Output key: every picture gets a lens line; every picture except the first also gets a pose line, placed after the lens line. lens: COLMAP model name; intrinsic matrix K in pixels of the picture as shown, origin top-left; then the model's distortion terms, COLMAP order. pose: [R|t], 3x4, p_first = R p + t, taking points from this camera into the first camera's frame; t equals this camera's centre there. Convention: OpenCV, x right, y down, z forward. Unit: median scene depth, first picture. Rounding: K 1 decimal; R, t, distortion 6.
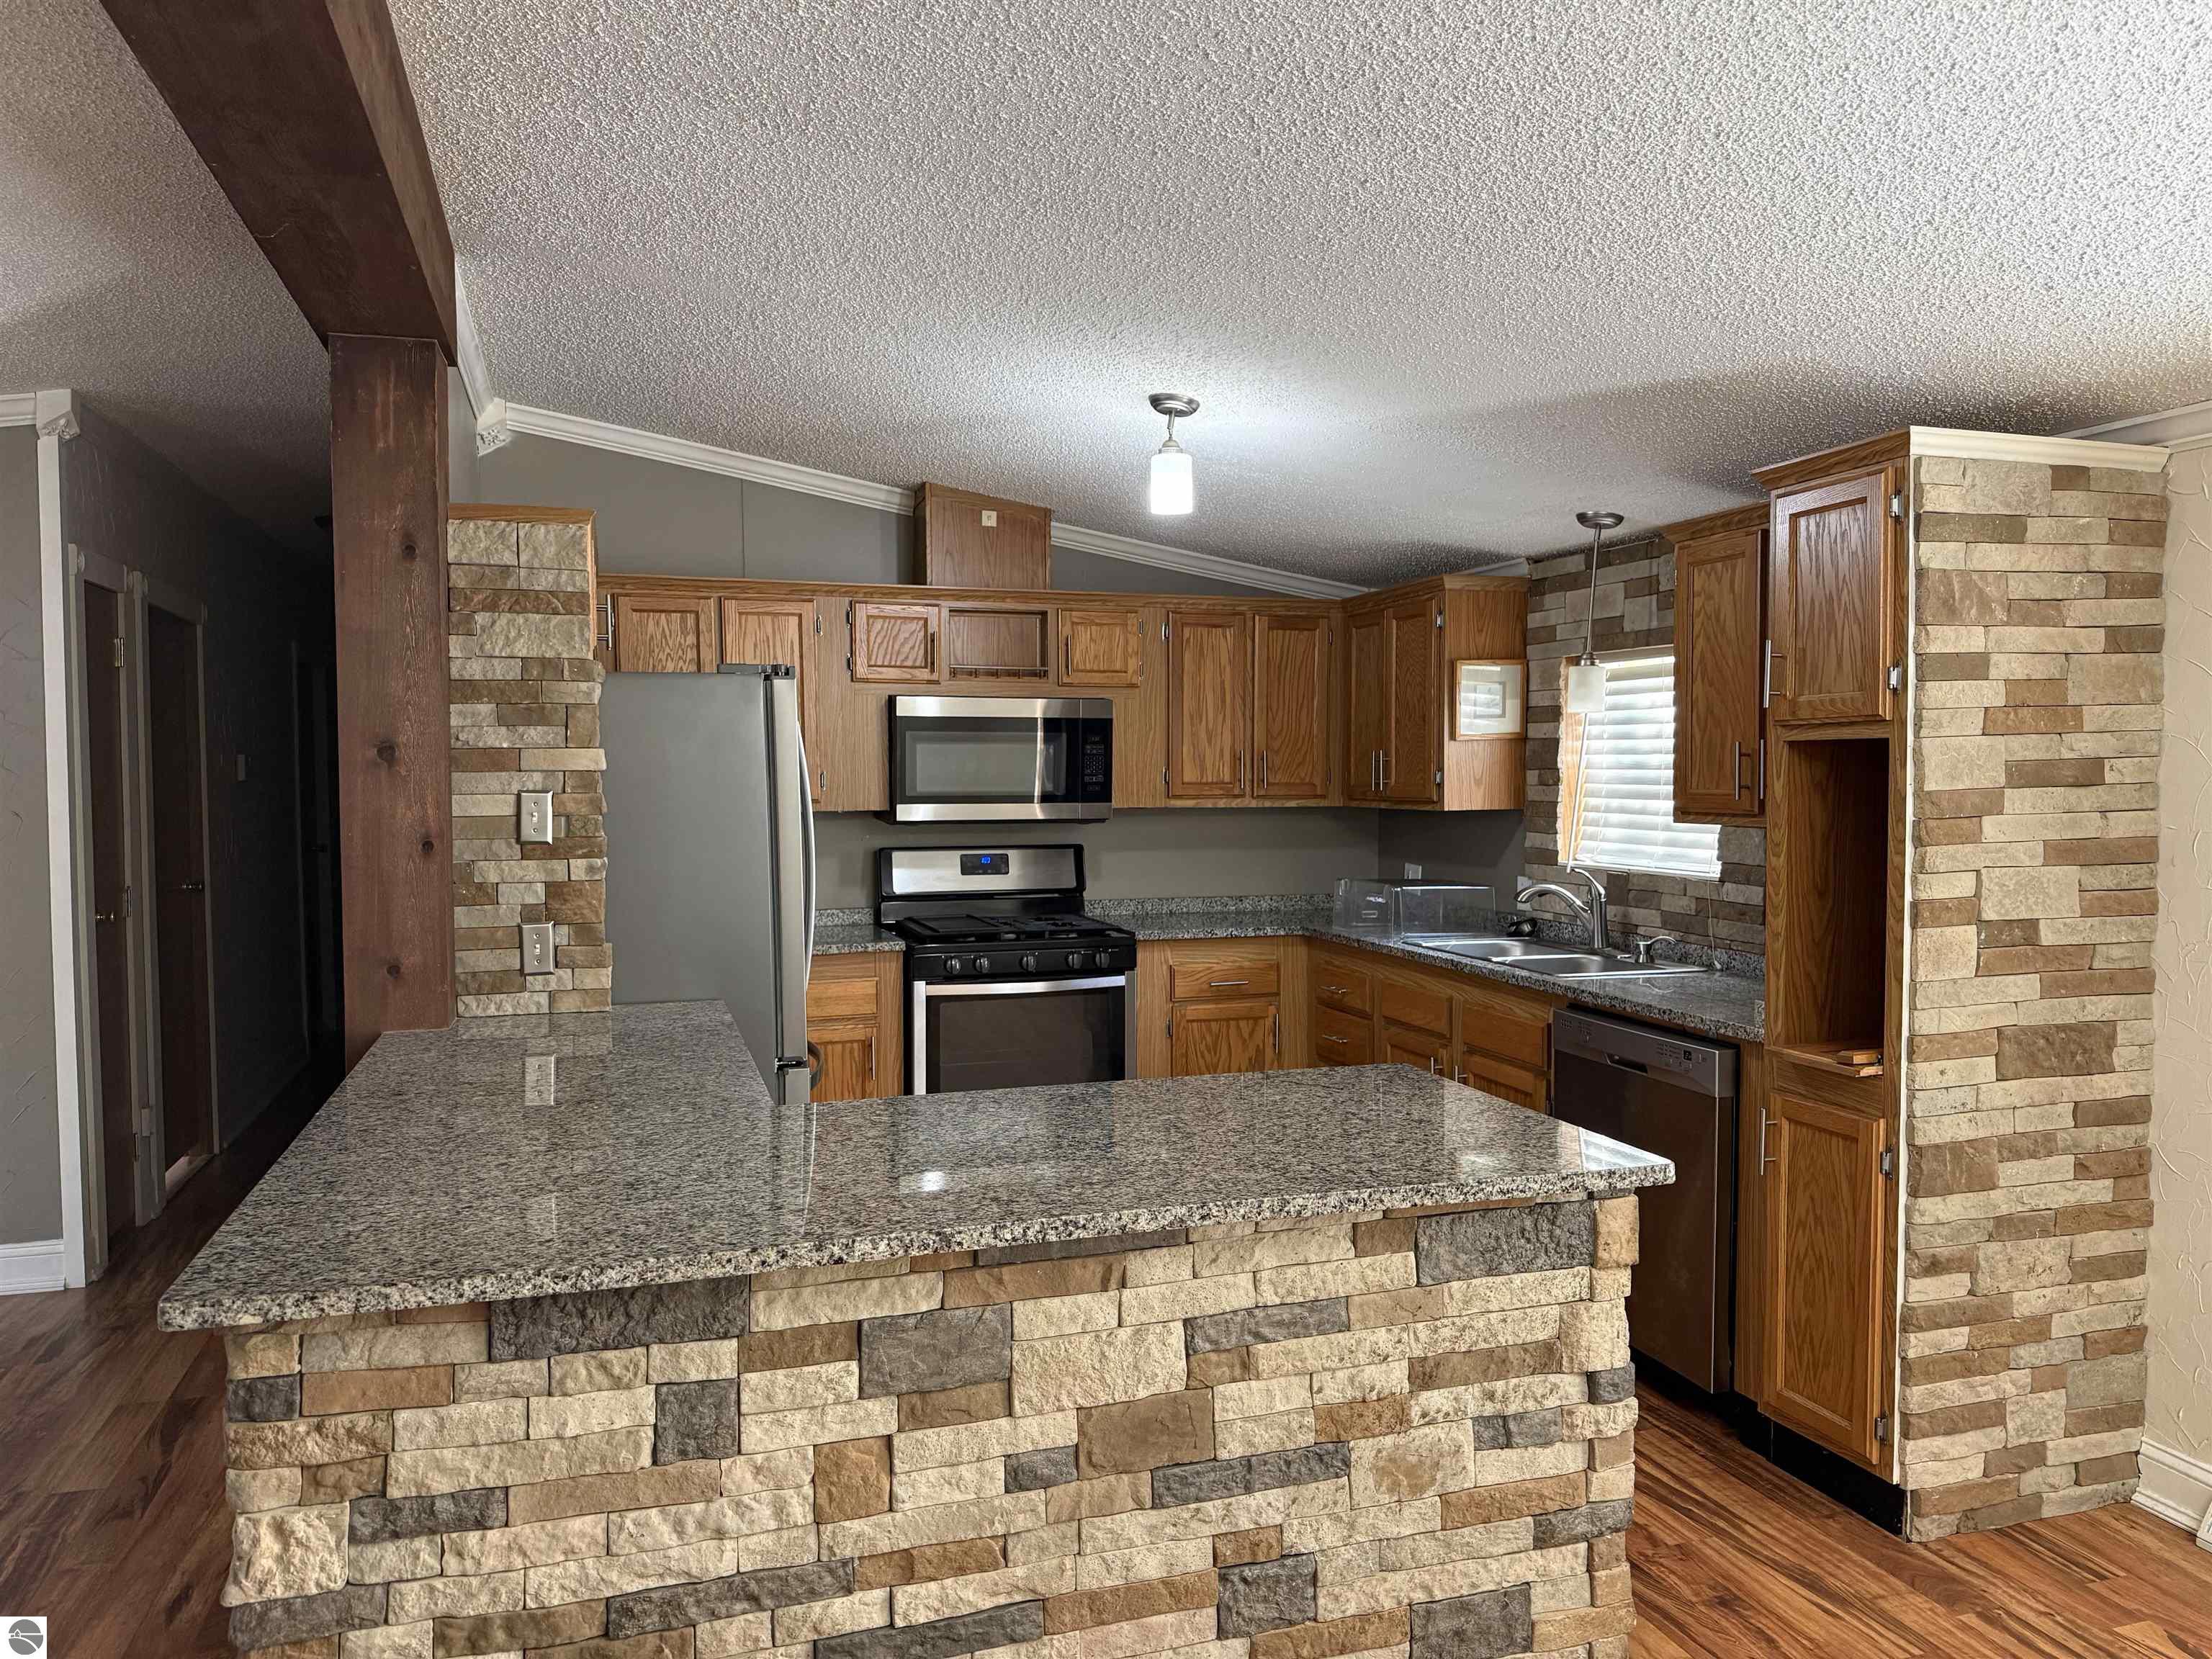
lens RADIAL K [[1563.9, 0, 1106.5], [0, 1563.9, 833.2], [0, 0, 1]] dist [0.051363, -0.077564]
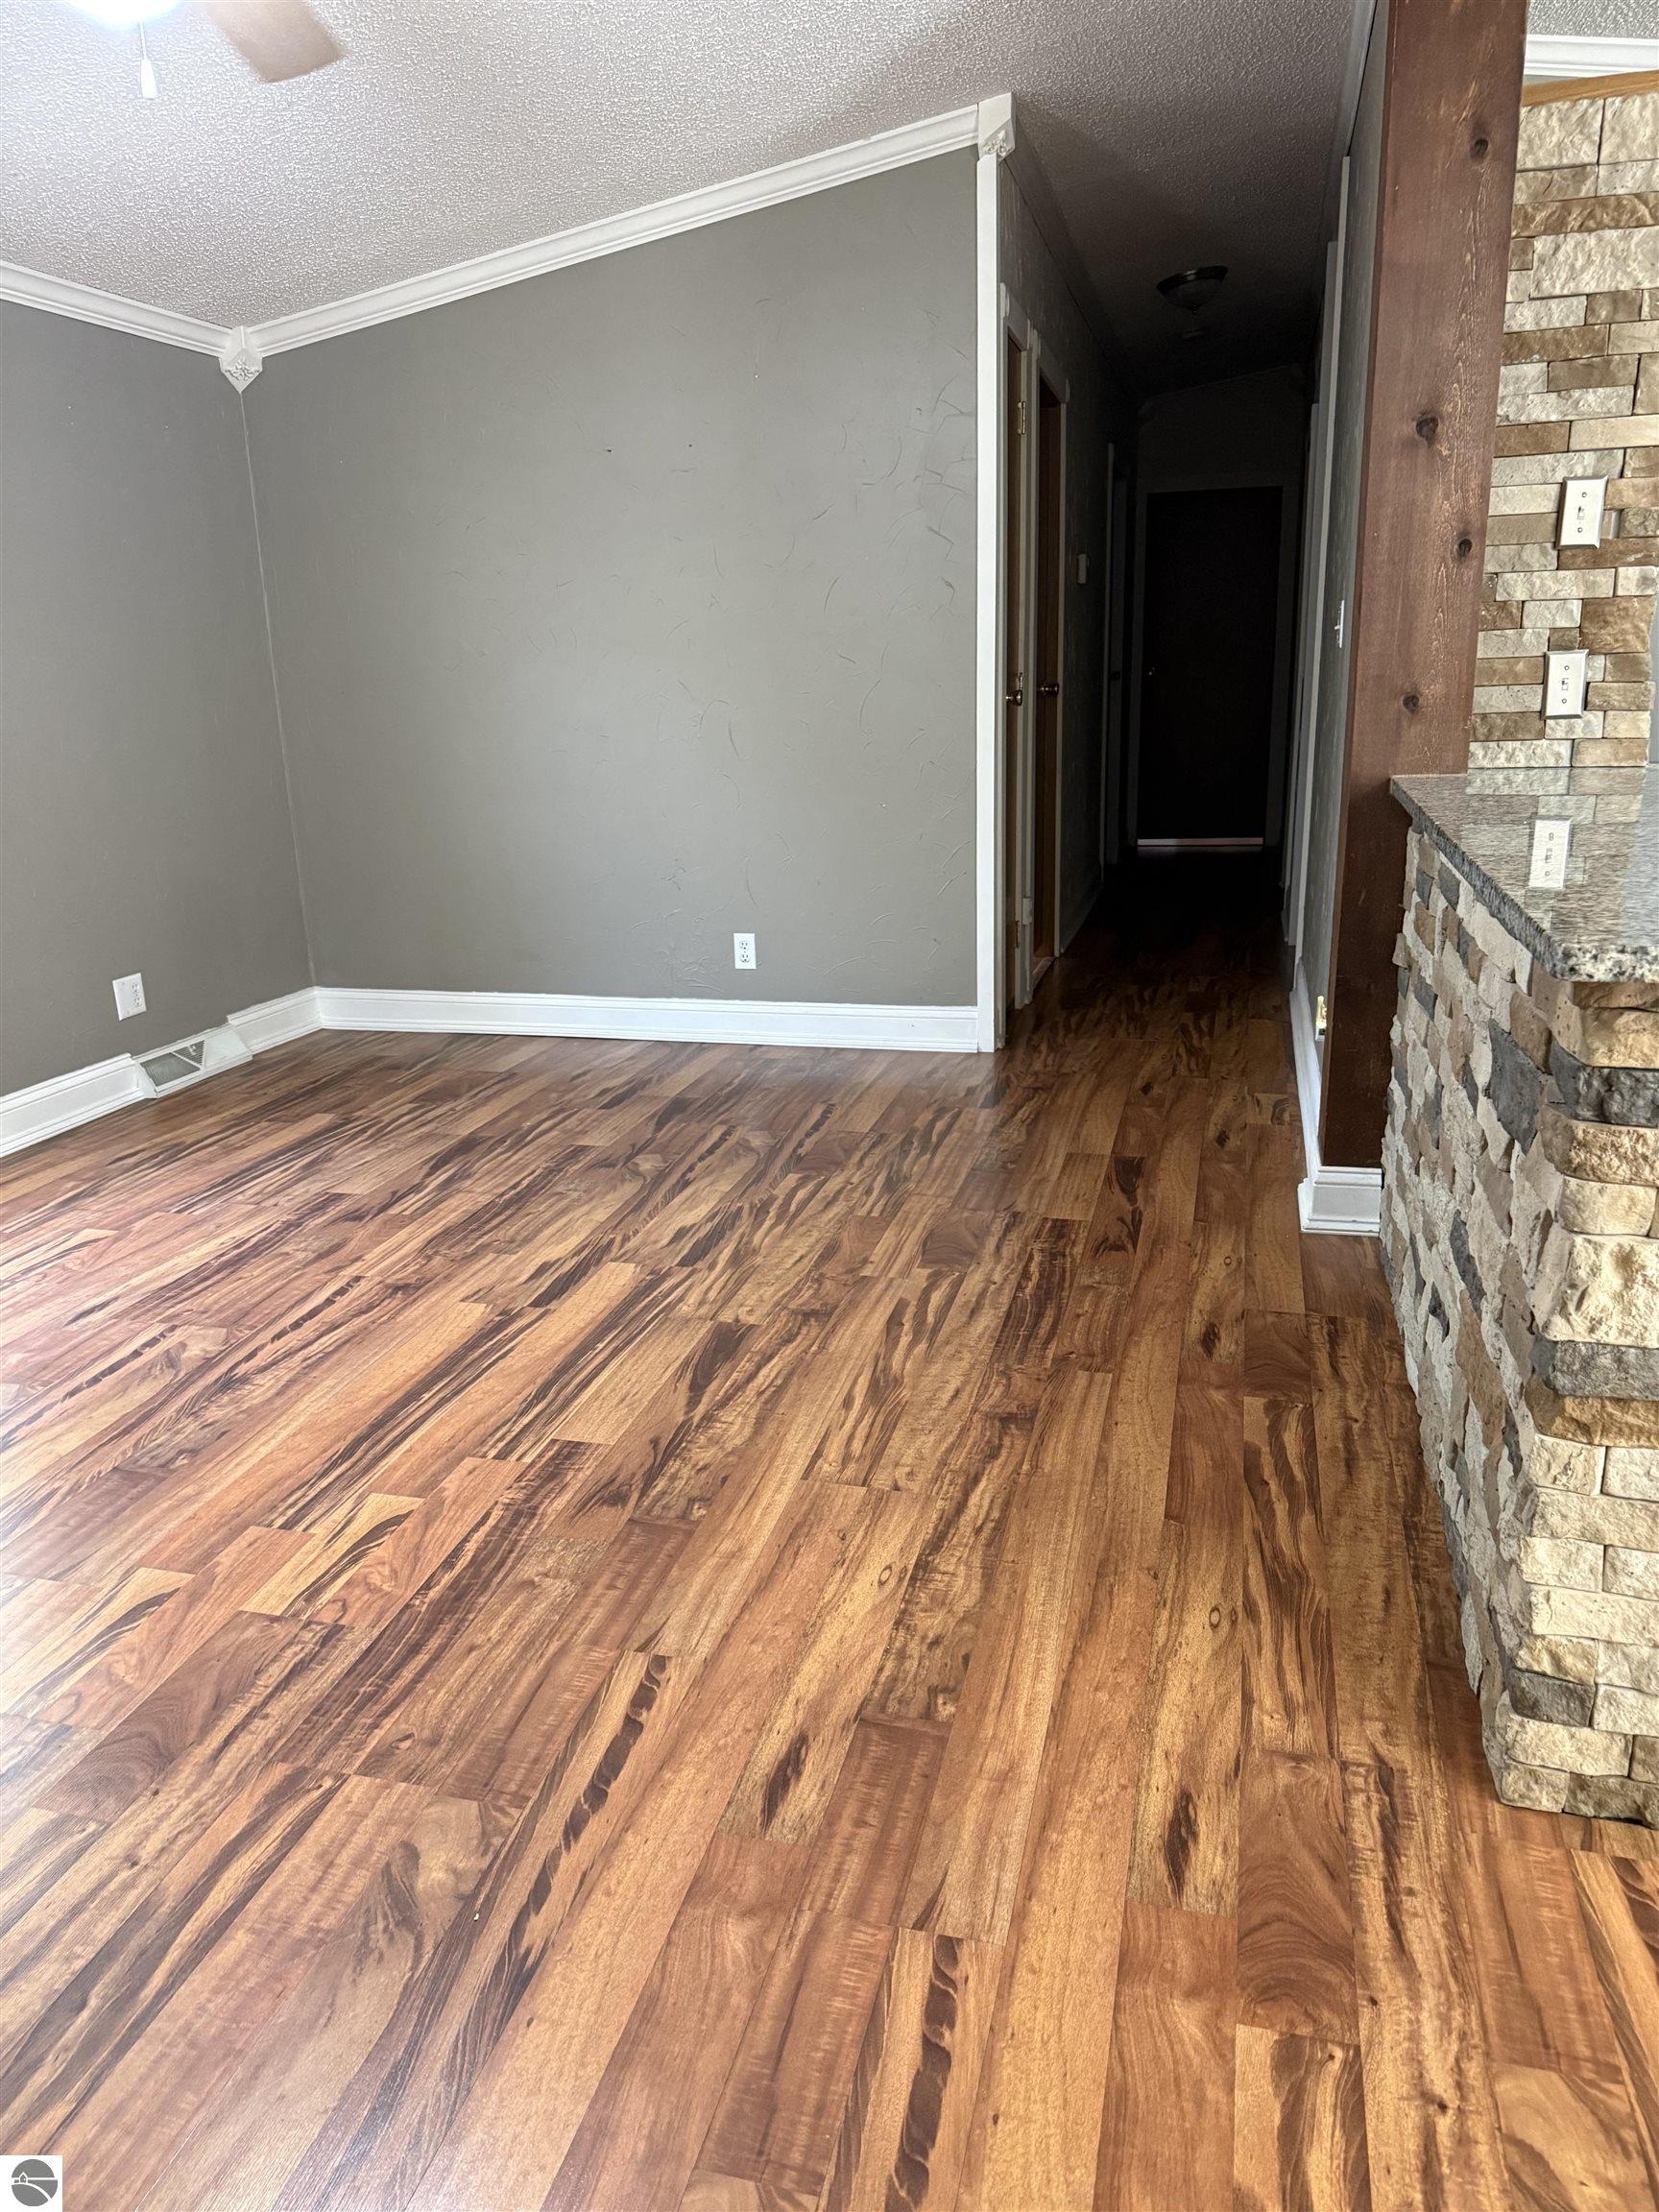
lens RADIAL K [[1563.9, 0, 829.5], [0, 1563.9, 1106.0], [0, 0, 1]] dist [0.041395, -0.041056]
pose [[0.842267, 0.123335, -0.524761, -0.267040], [0.006142, 0.971215, 0.238123, 0.104087], [0.539025, -0.203787, 0.817266, 0.094071]]
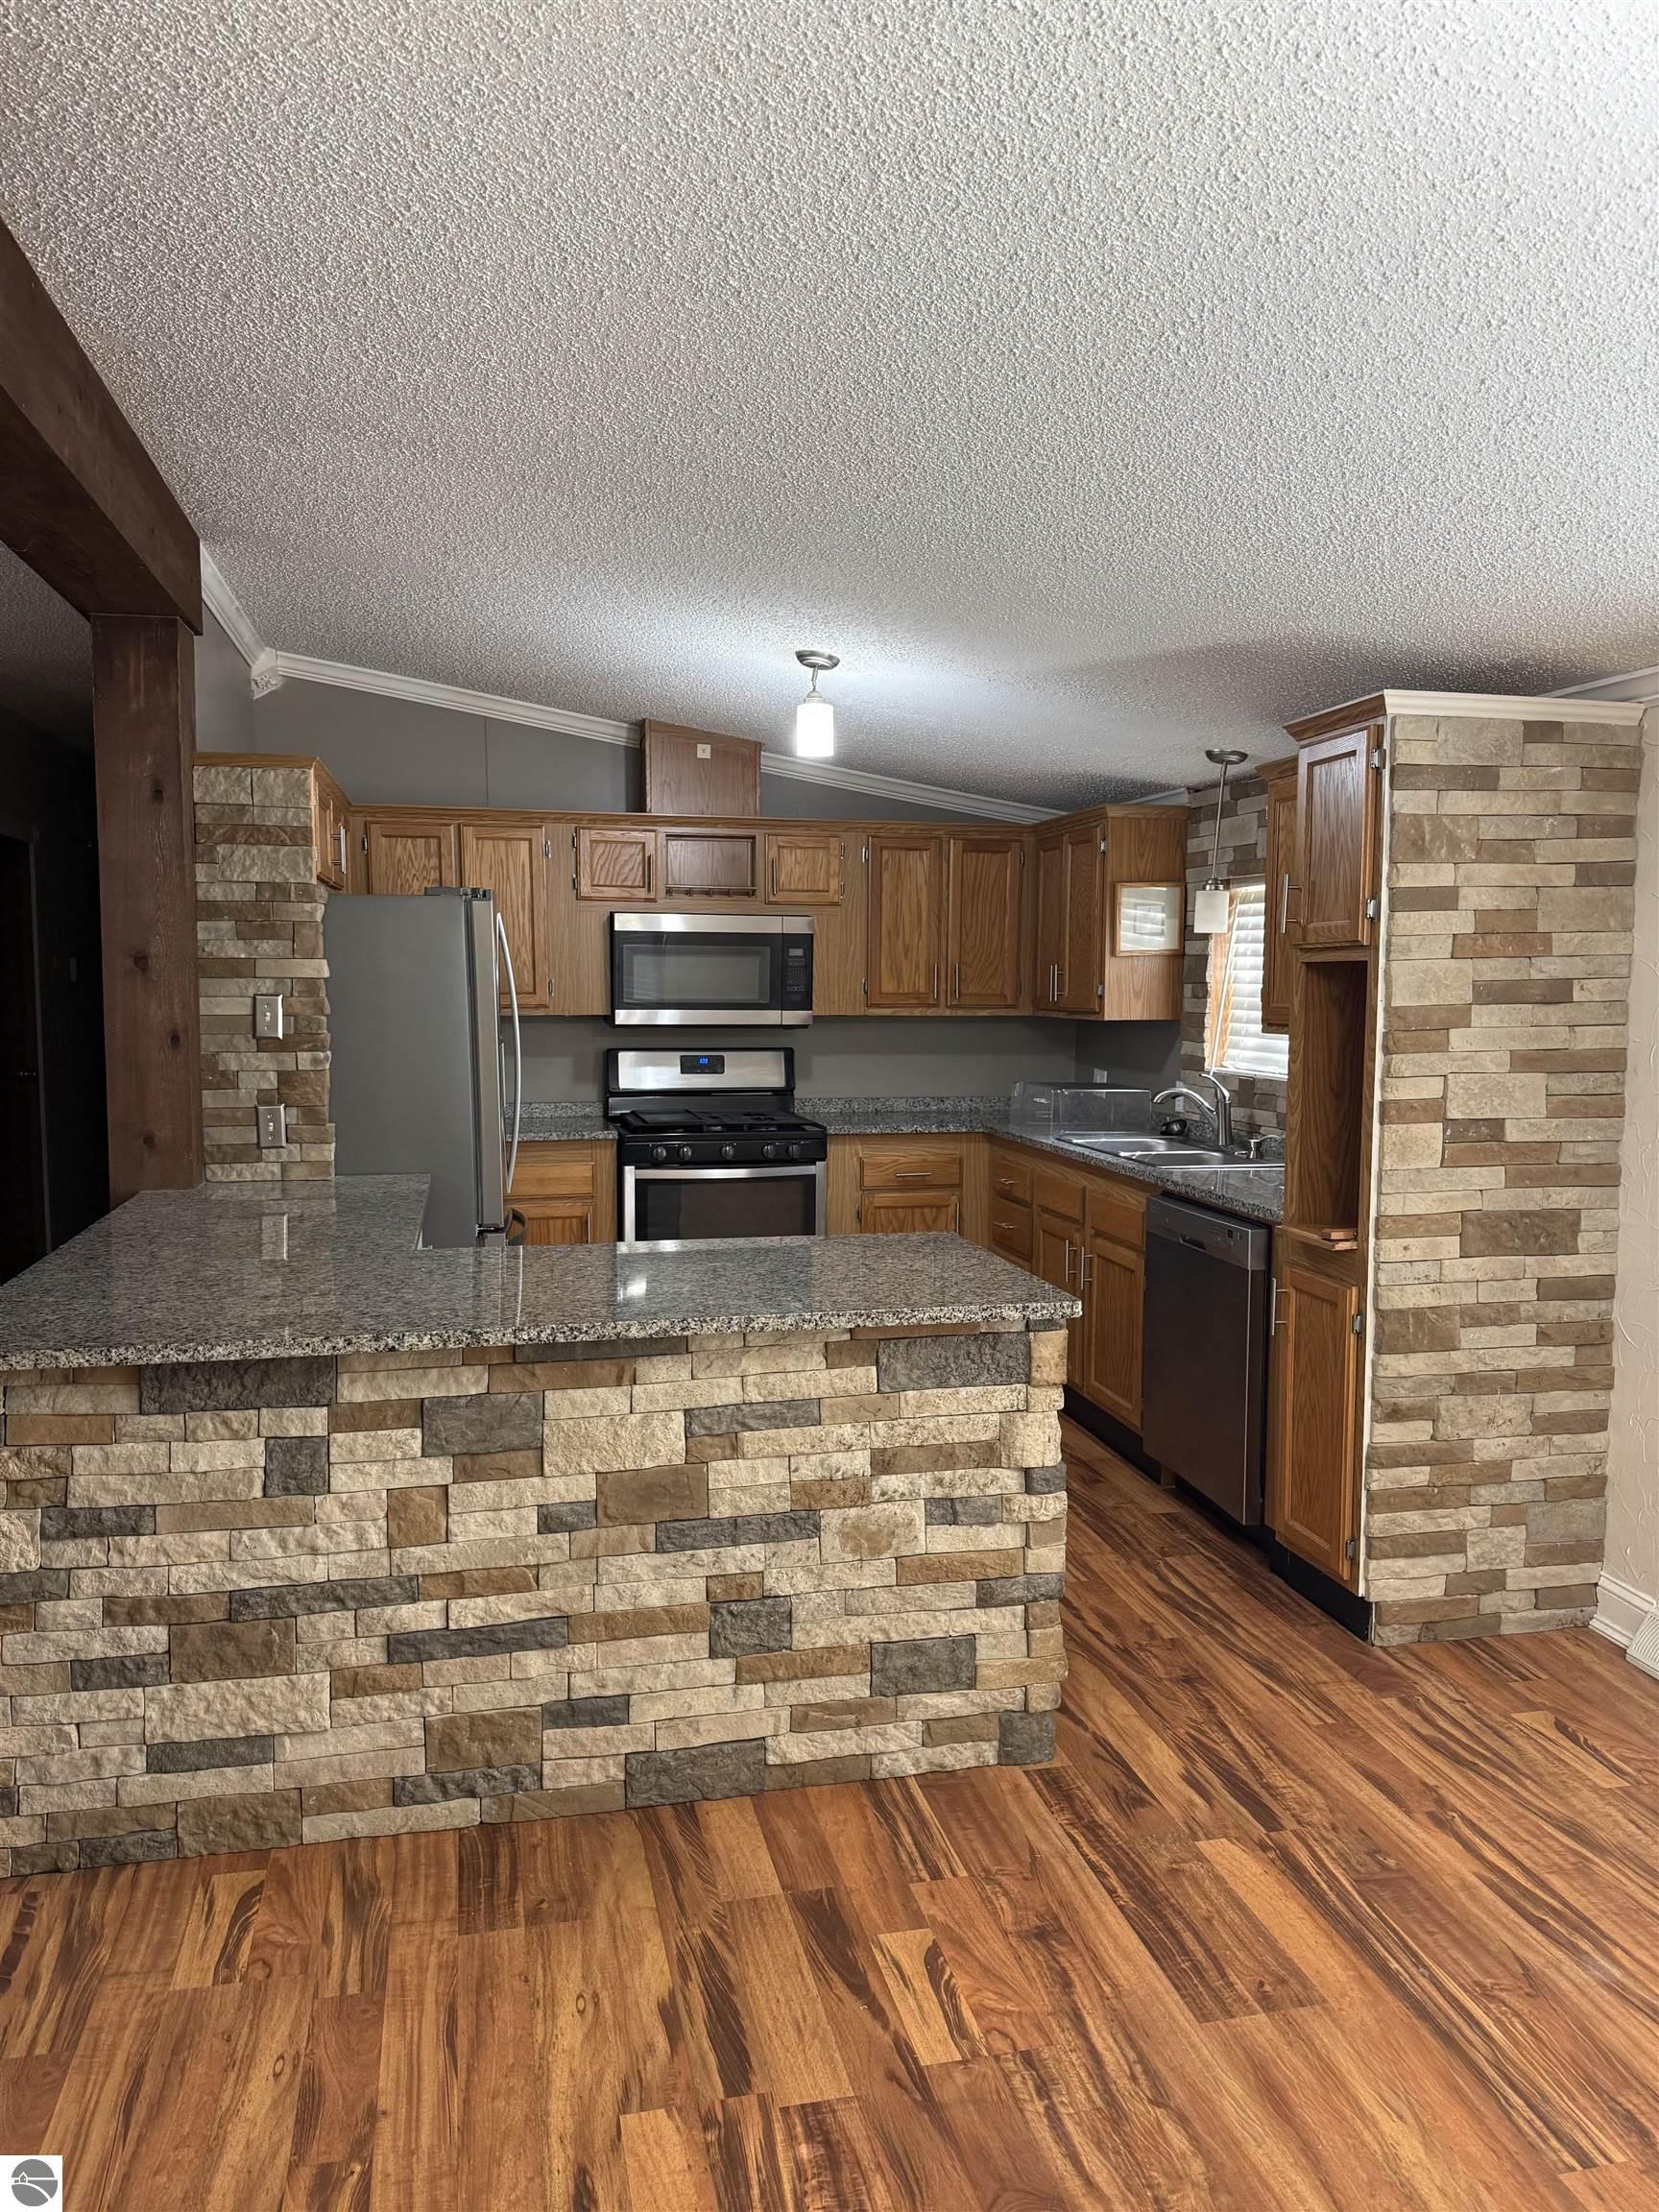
lens RADIAL K [[1563.9, 0, 829.5], [0, 1563.9, 1106.0], [0, 0, 1]] dist [0.051363, -0.077564]
pose [[0.996259, 0.015563, -0.085003, 0.192831], [-0.011974, 0.999022, 0.042562, 0.001904], [0.085582, -0.041385, 0.995471, -0.182526]]
